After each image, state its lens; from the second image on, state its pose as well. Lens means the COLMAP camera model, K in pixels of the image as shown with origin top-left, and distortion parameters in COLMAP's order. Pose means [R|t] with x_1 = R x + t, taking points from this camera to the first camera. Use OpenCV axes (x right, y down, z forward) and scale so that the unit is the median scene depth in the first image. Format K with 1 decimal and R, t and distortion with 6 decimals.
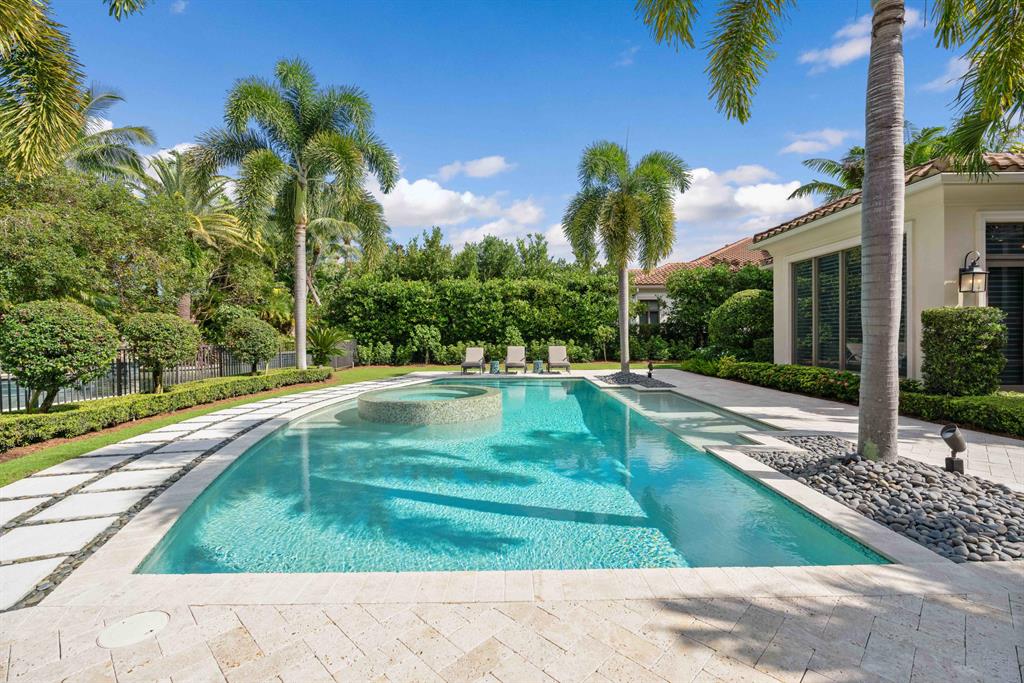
lens RADIAL K [[455.2, 0, 509.5], [0, 455.2, 336.6], [0, 0, 1]] dist [-0.011731, 0.000407]
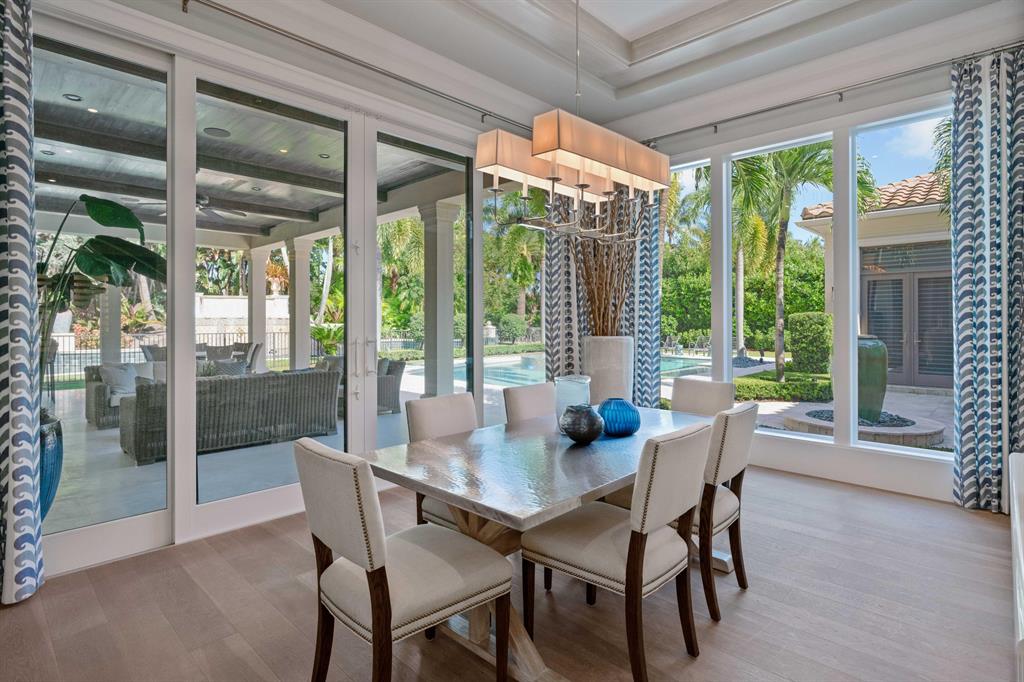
lens RADIAL K [[532.0, 0, 511.4], [0, 532.0, 321.1], [0, 0, 1]] dist [-0.000848, -0.000066]
pose [[0.714315, 0.012974, -0.699704, 0.515747], [-0.013198, 0.999900, 0.005067, -0.011186], [0.699700, 0.005615, 0.714415, -0.302391]]
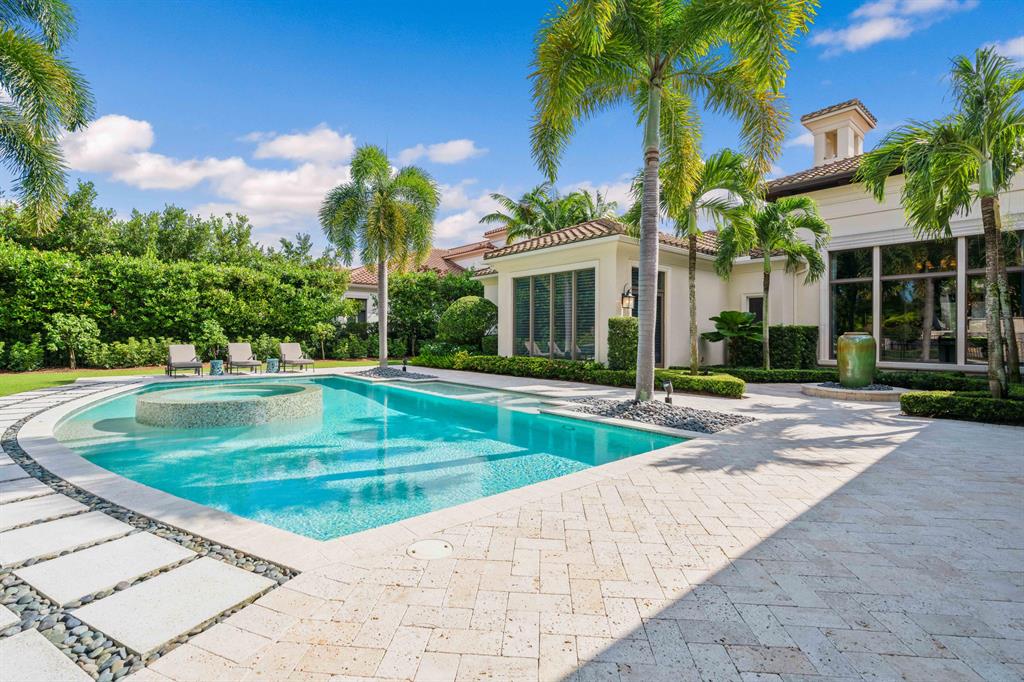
lens RADIAL K [[470.2, 0, 509.2], [0, 470.2, 333.2], [0, 0, 1]] dist [-0.010004, 0.000698]
pose [[0.764861, 0.016286, 0.643990, -0.129739], [-0.011188, 0.999865, -0.011999, 0.005641], [-0.644098, 0.001973, 0.764940, -0.011790]]
